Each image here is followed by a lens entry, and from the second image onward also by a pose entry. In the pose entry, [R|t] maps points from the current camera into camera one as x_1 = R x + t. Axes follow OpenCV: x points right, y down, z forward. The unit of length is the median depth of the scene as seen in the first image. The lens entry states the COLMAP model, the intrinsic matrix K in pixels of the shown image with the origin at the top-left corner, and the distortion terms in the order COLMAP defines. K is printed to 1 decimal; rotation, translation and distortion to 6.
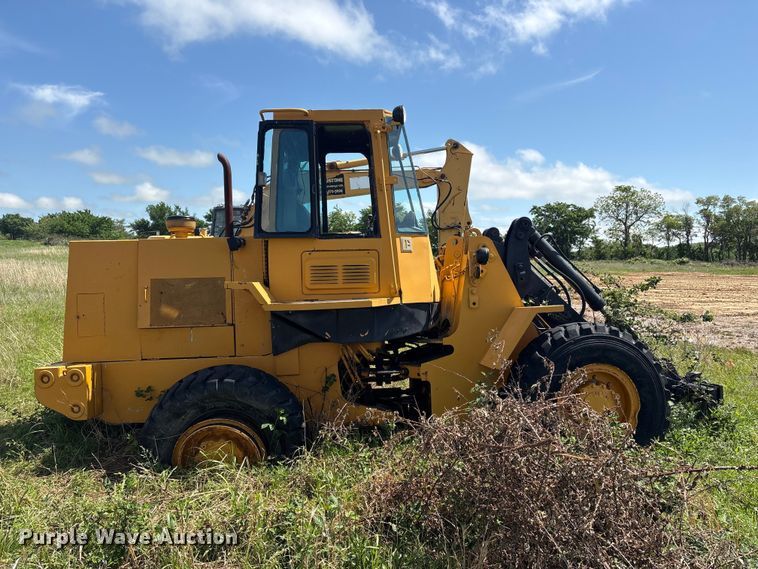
lens RADIAL K [[568.7, 0, 379.3], [0, 568.7, 293.6], [0, 0, 1]] dist [0.059392, -0.061137]
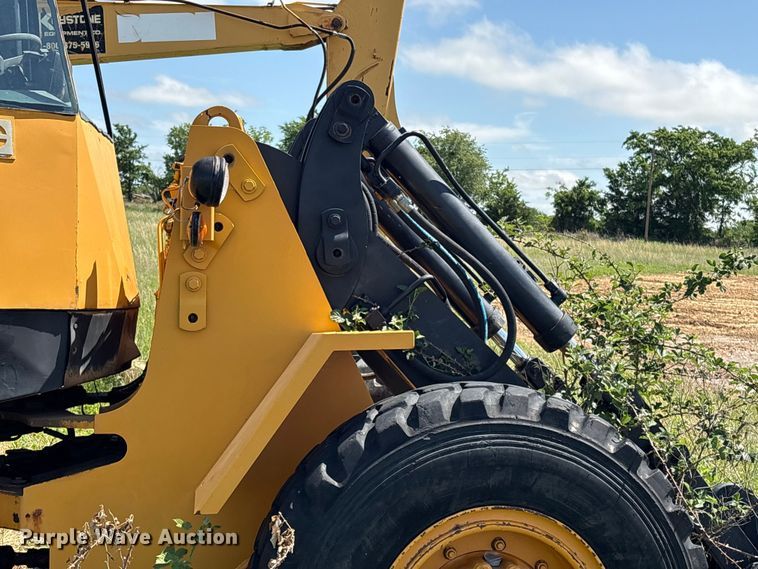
lens RADIAL K [[1133.9, 0, 379.0], [0, 1133.9, 284.5], [0, 0, 1]] dist [0.120146, -0.086278]
pose [[0.998588, 0.040504, 0.034379, 0.276561], [-0.040045, 0.999100, -0.013952, 0.002770], [-0.034913, 0.012556, 0.999311, 0.320834]]
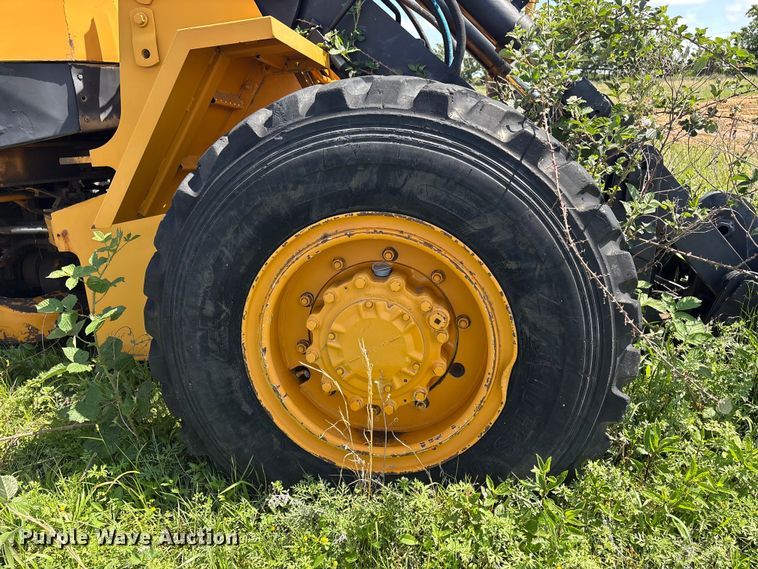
lens RADIAL K [[568.7, 0, 379.3], [0, 568.7, 293.6], [0, 0, 1]] dist [0.059392, -0.061137]
pose [[0.954960, 0.041164, -0.293867, 0.468774], [0.039562, 0.963828, 0.263572, 0.083141], [0.294086, -0.263327, 0.918788, 0.704381]]
